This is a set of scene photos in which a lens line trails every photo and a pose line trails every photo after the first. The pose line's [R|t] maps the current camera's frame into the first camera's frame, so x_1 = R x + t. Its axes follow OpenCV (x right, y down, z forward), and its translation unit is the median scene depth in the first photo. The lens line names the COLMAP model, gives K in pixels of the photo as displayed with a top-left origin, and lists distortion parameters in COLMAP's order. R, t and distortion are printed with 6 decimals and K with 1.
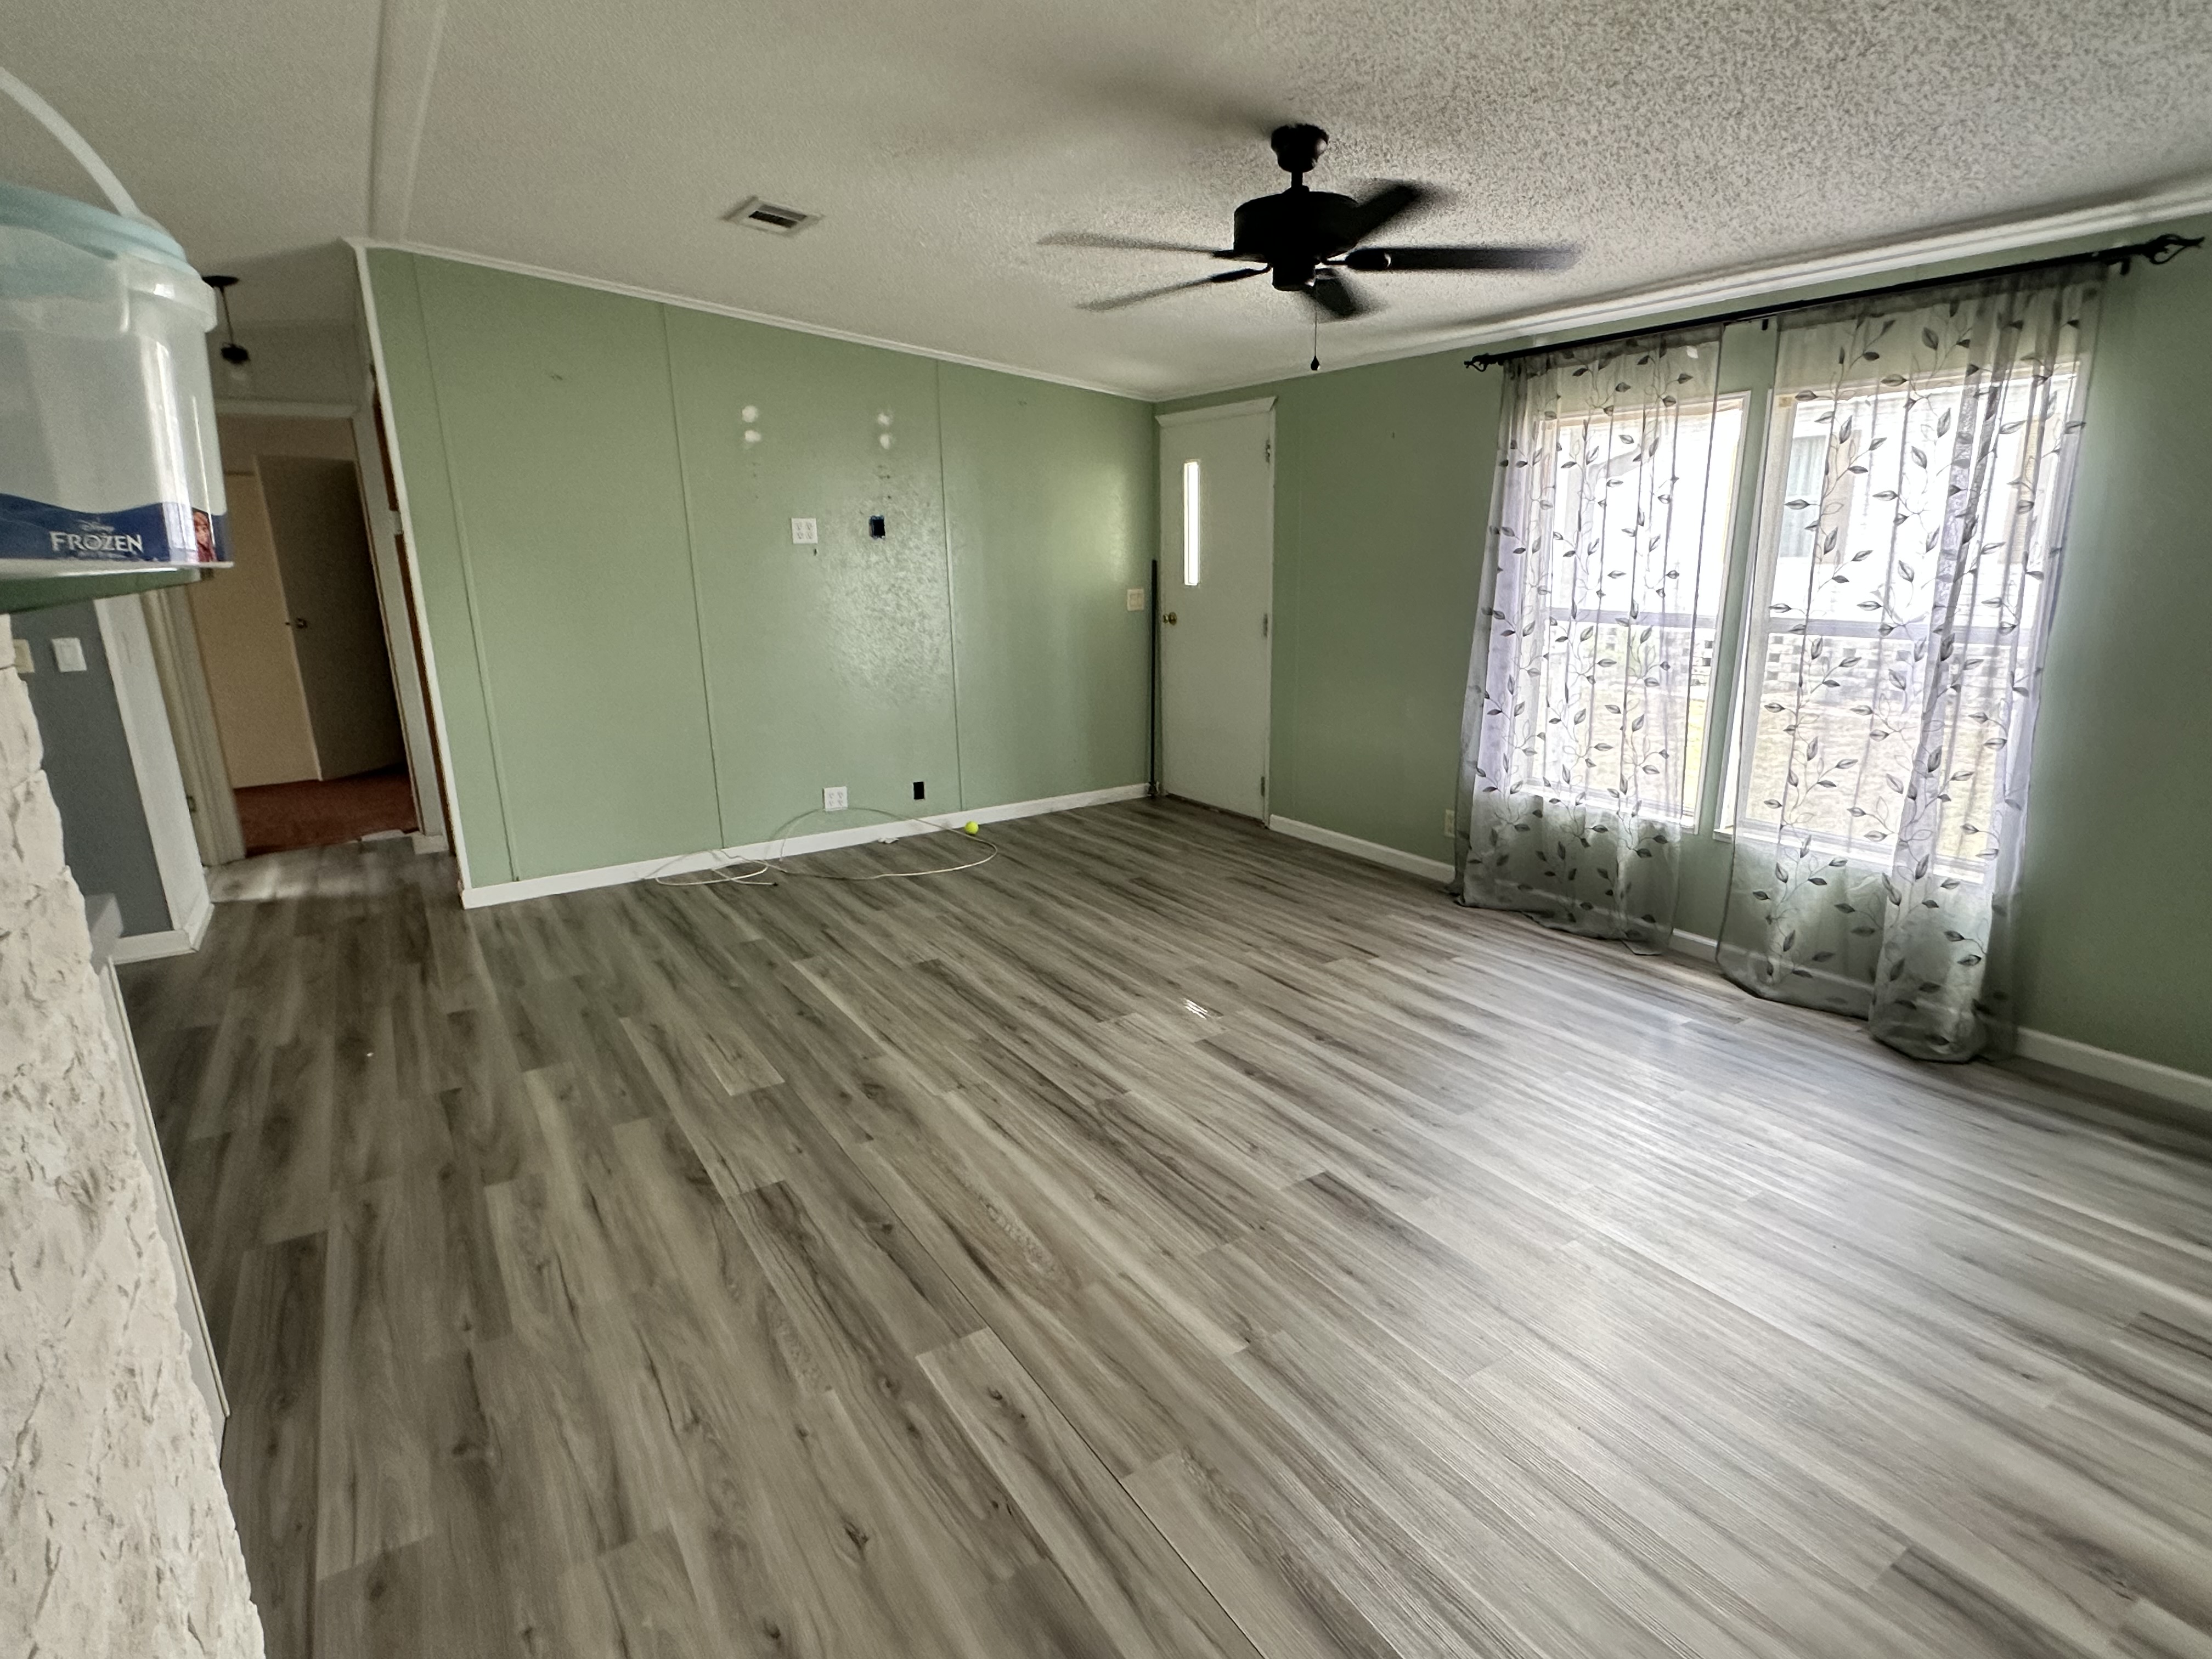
lens RADIAL K [[1141.8, 0, 1105.5], [0, 1141.8, 845.9], [0, 0, 1]] dist [-0.004032, 0.001410]
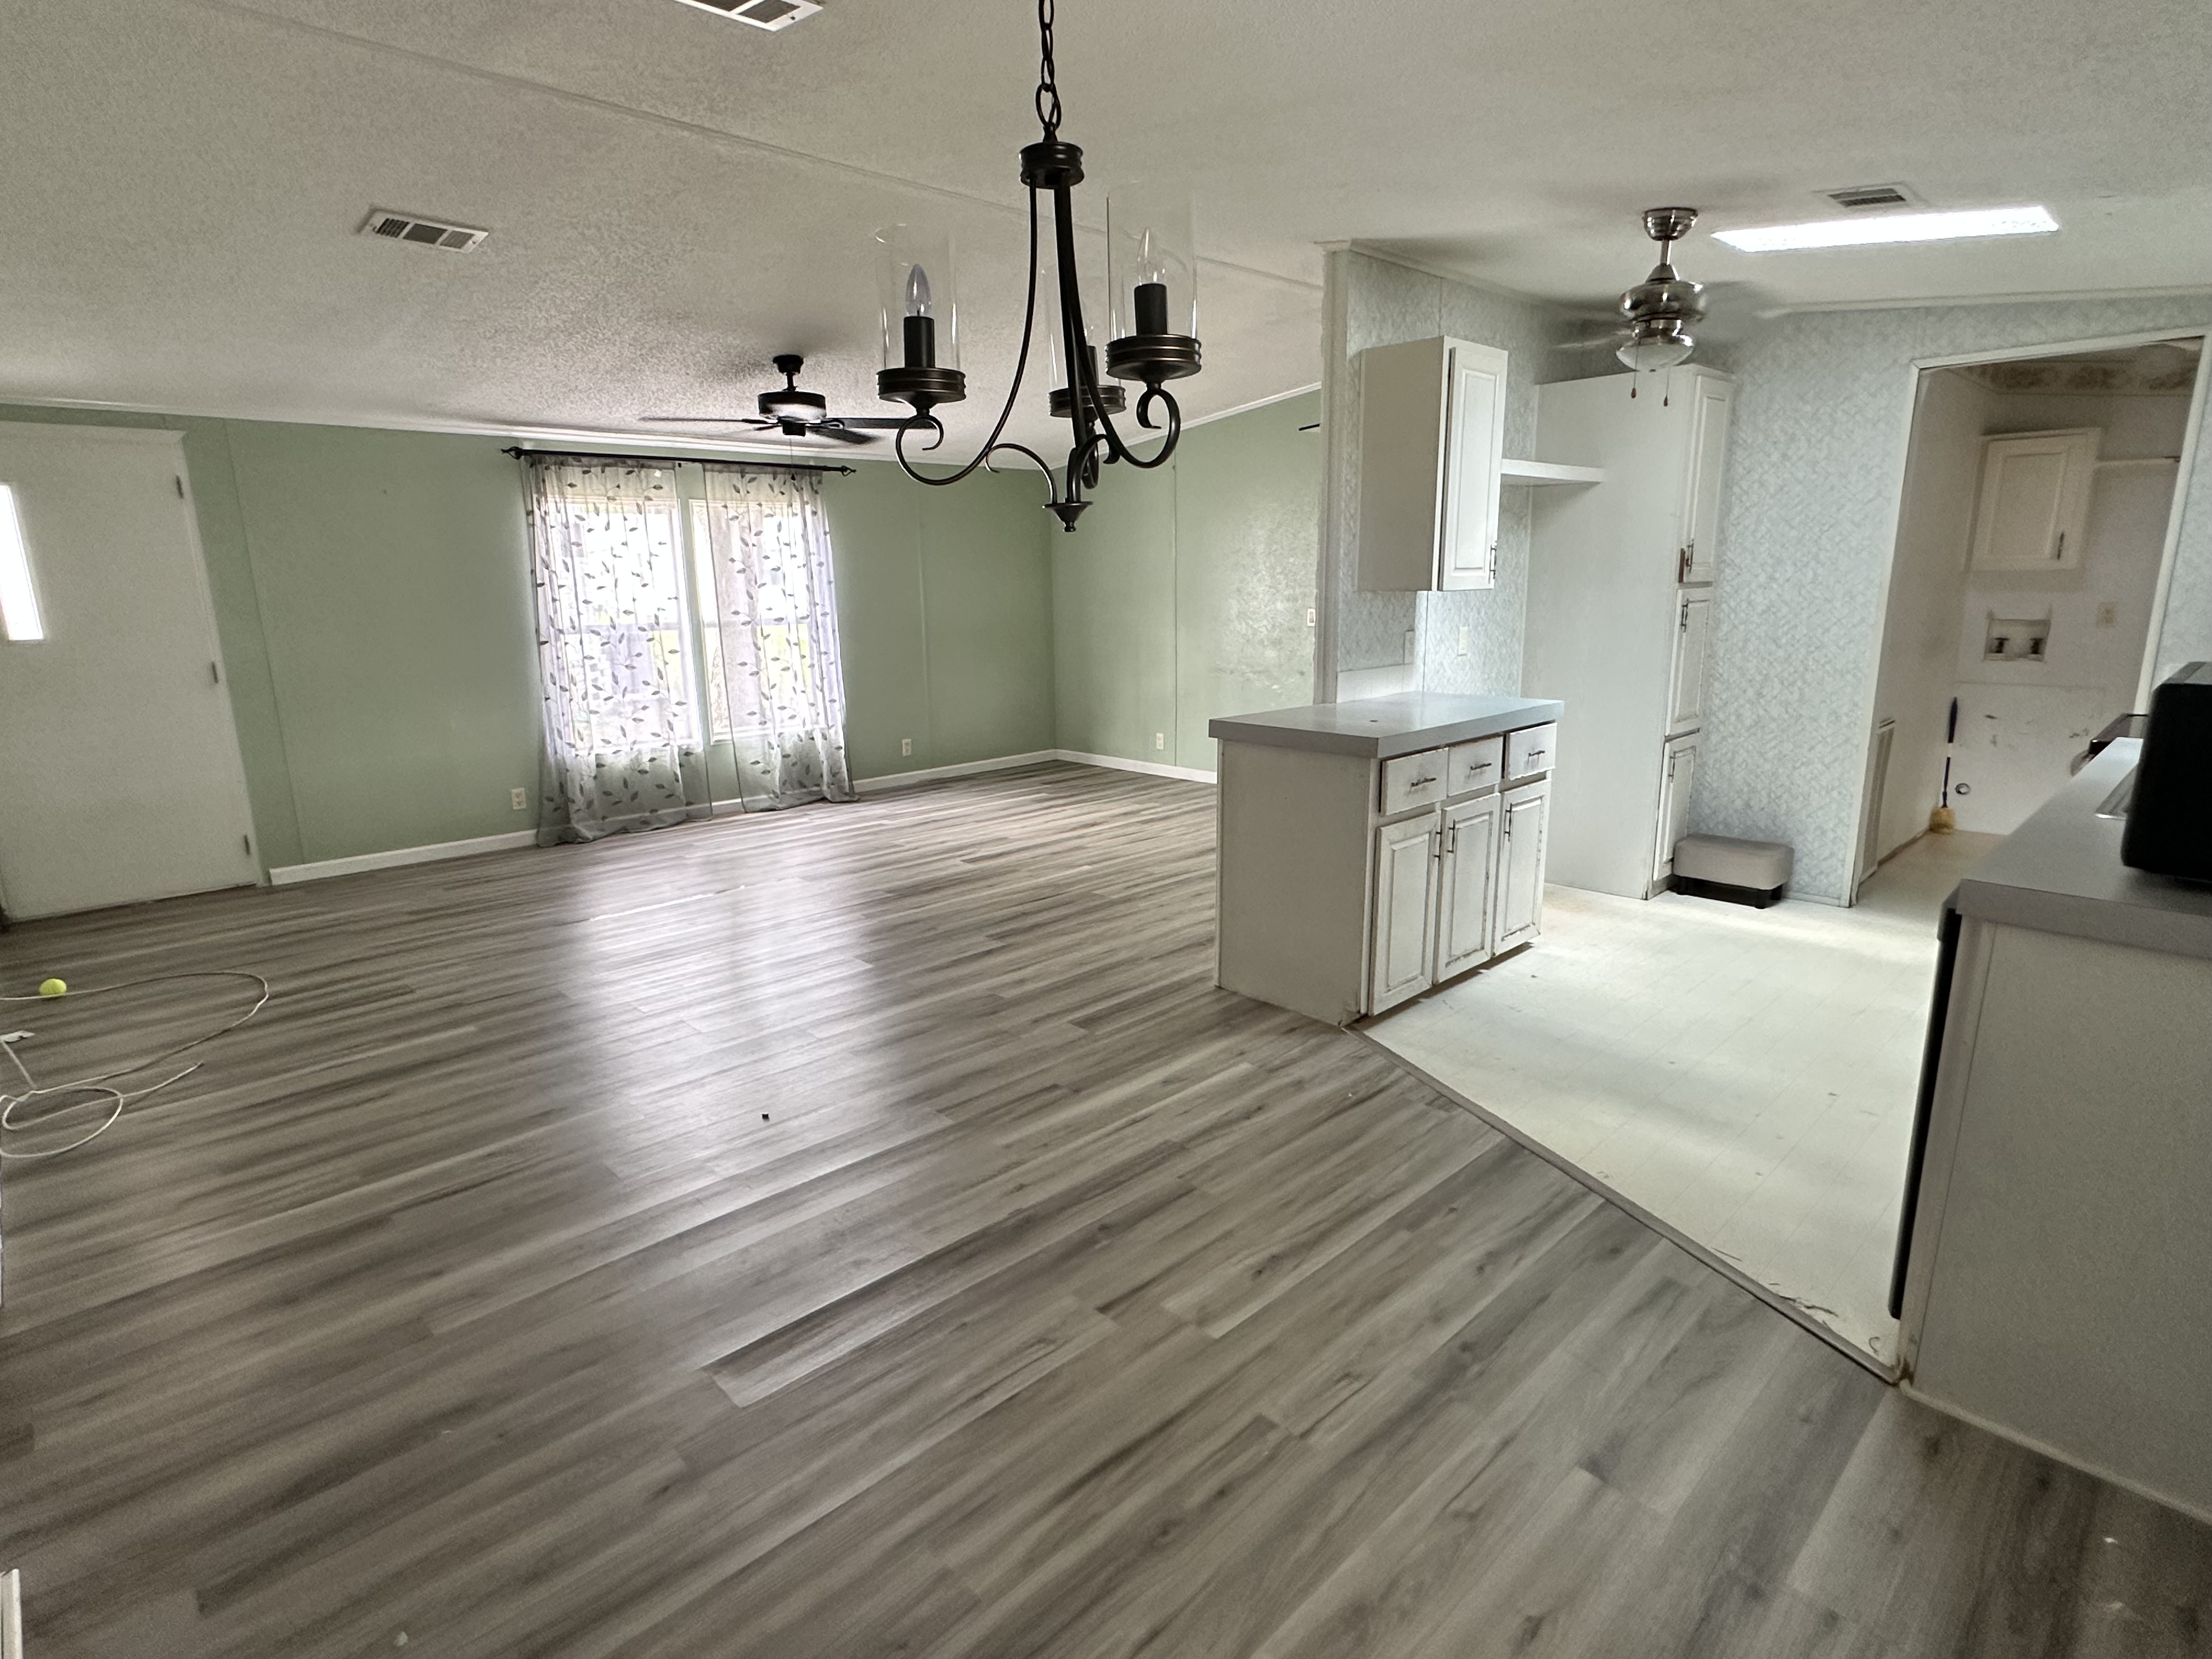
lens RADIAL K [[1152.9, 0, 1099.1], [0, 1152.9, 836.6], [0, 0, 1]] dist [-0.004780, 0.000664]
pose [[-0.190601, -0.201238, 0.960820, -1.496151], [0.270196, 0.930204, 0.248425, -0.174320], [-0.943751, 0.306960, -0.122924, 0.774948]]
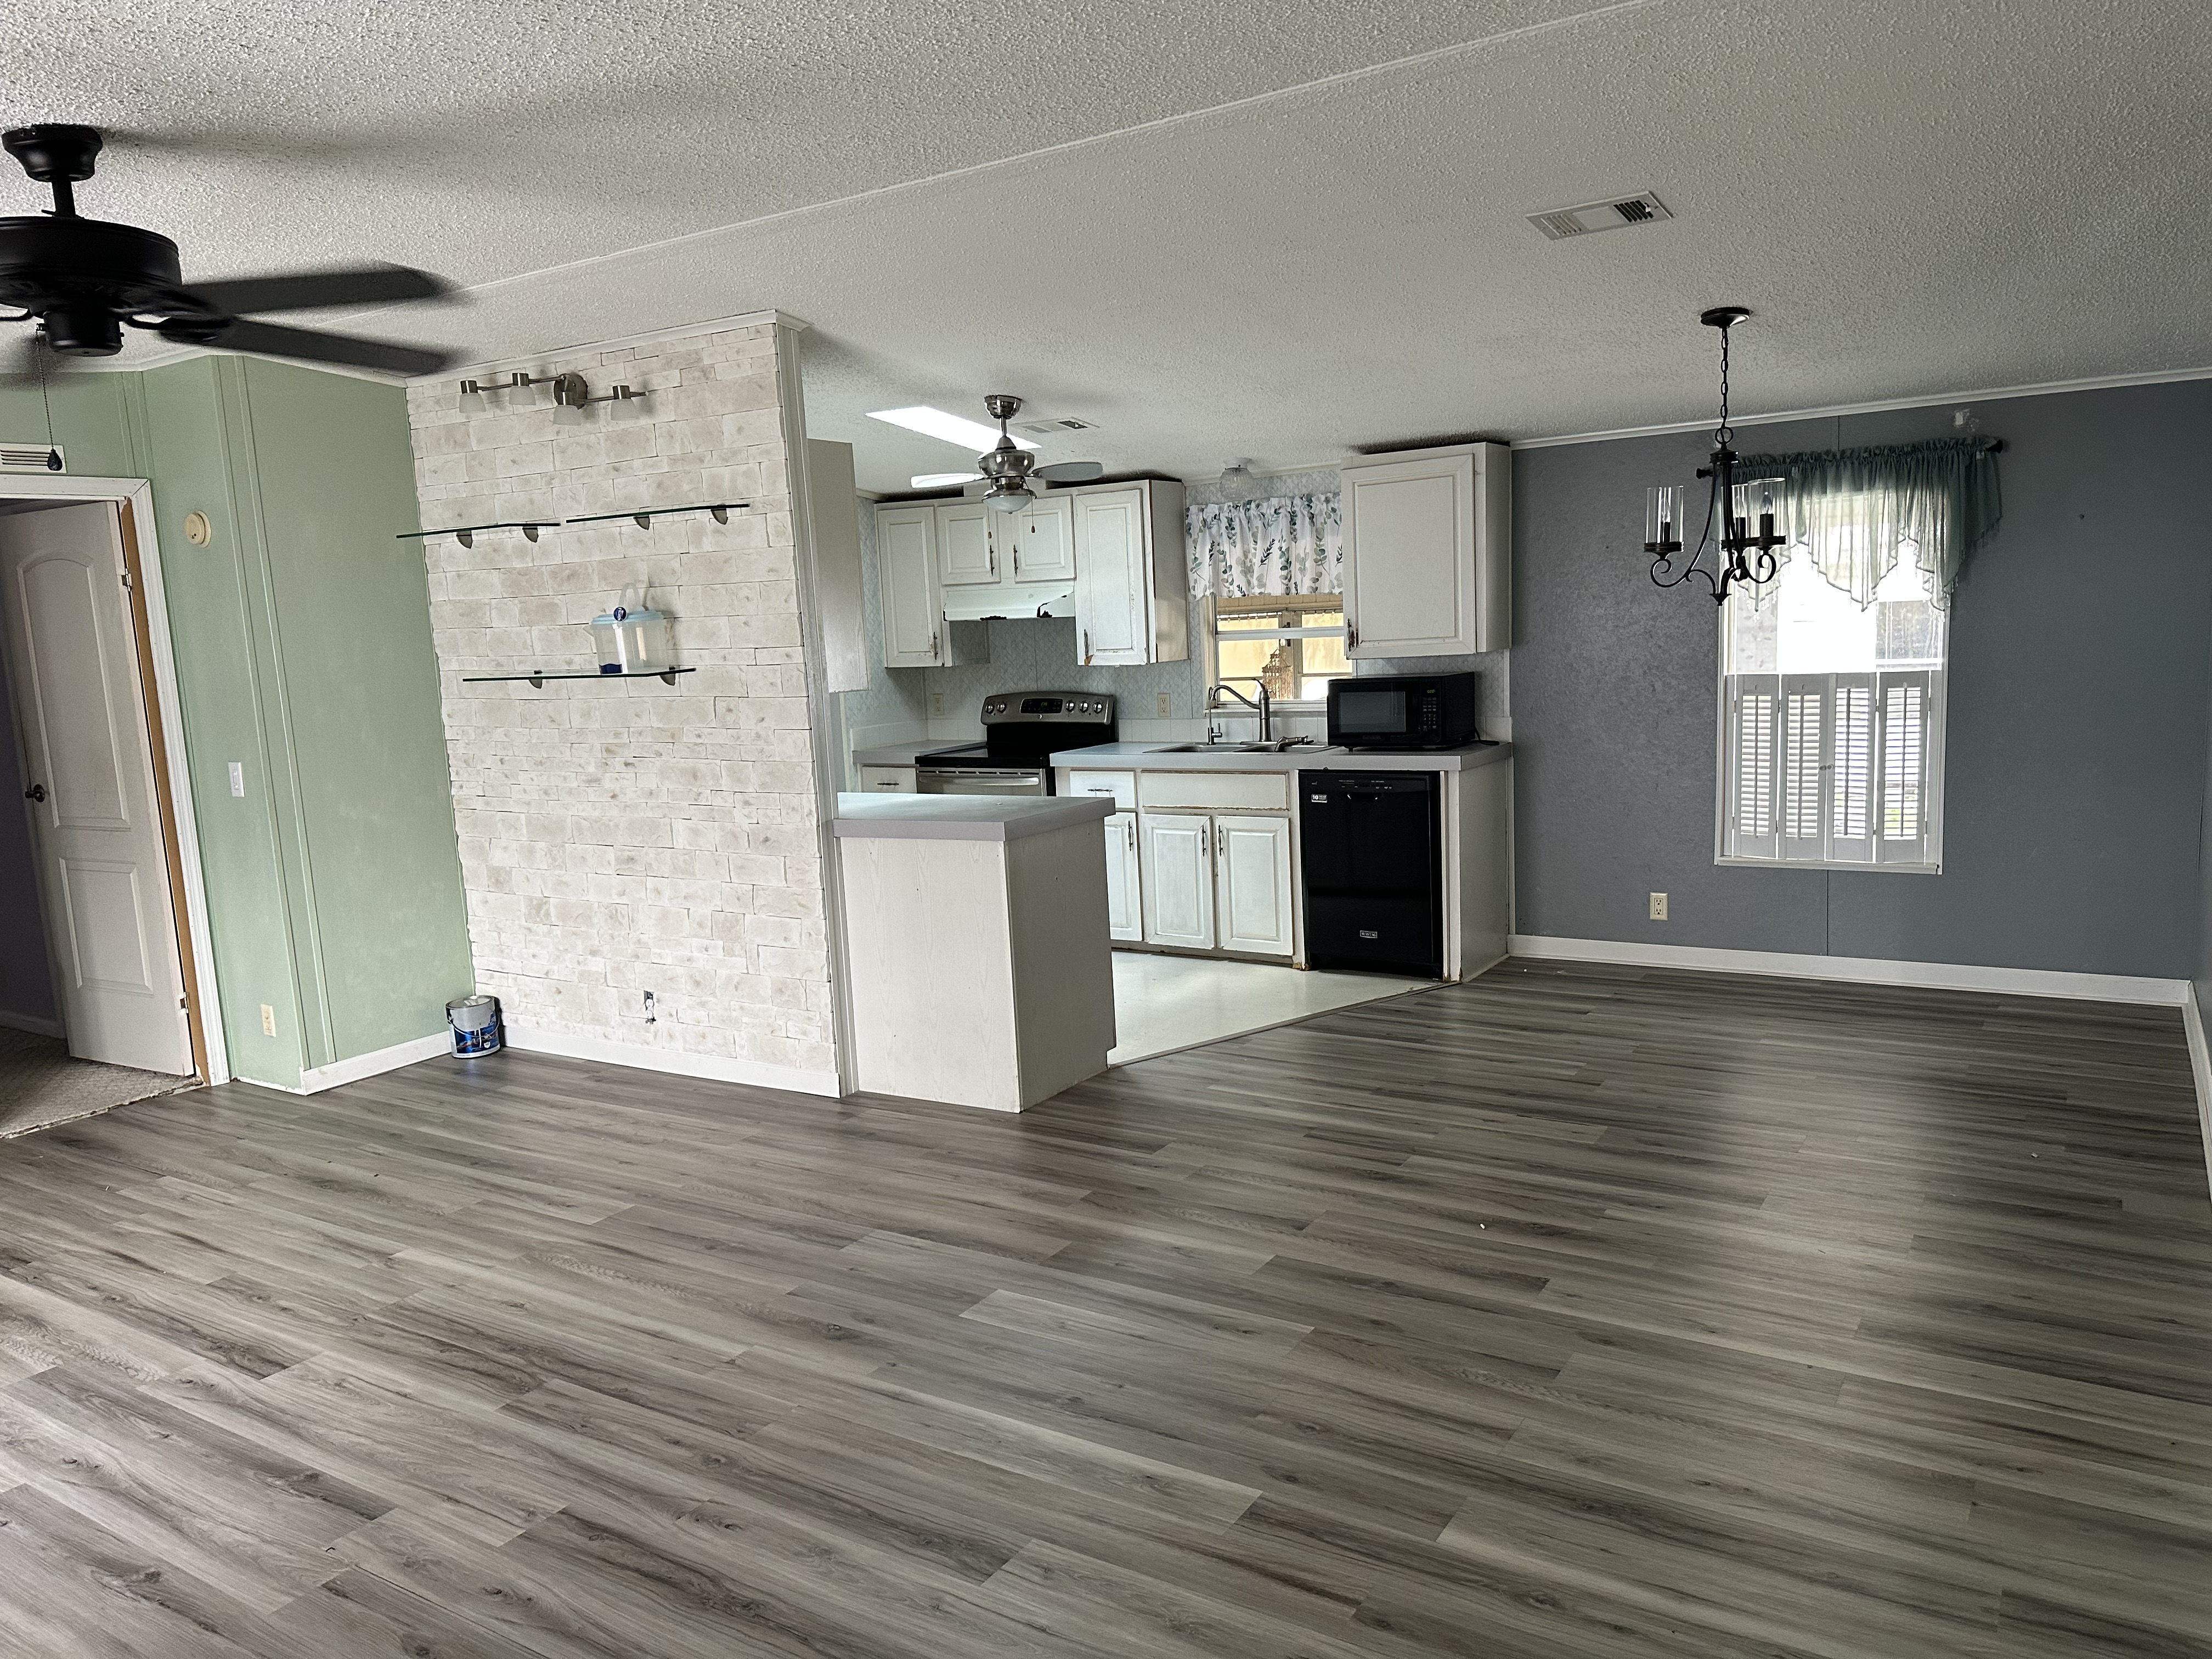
lens RADIAL K [[1554.2, 0, 1106.0], [0, 1554.2, 829.5], [0, 0, 1]] dist [0.035440, -0.040452]
pose [[-0.906458, 0.121505, -0.404439, 0.025094], [-0.041144, 0.927746, 0.370936, -0.479997], [0.420288, 0.352878, -0.835964, 1.687023]]
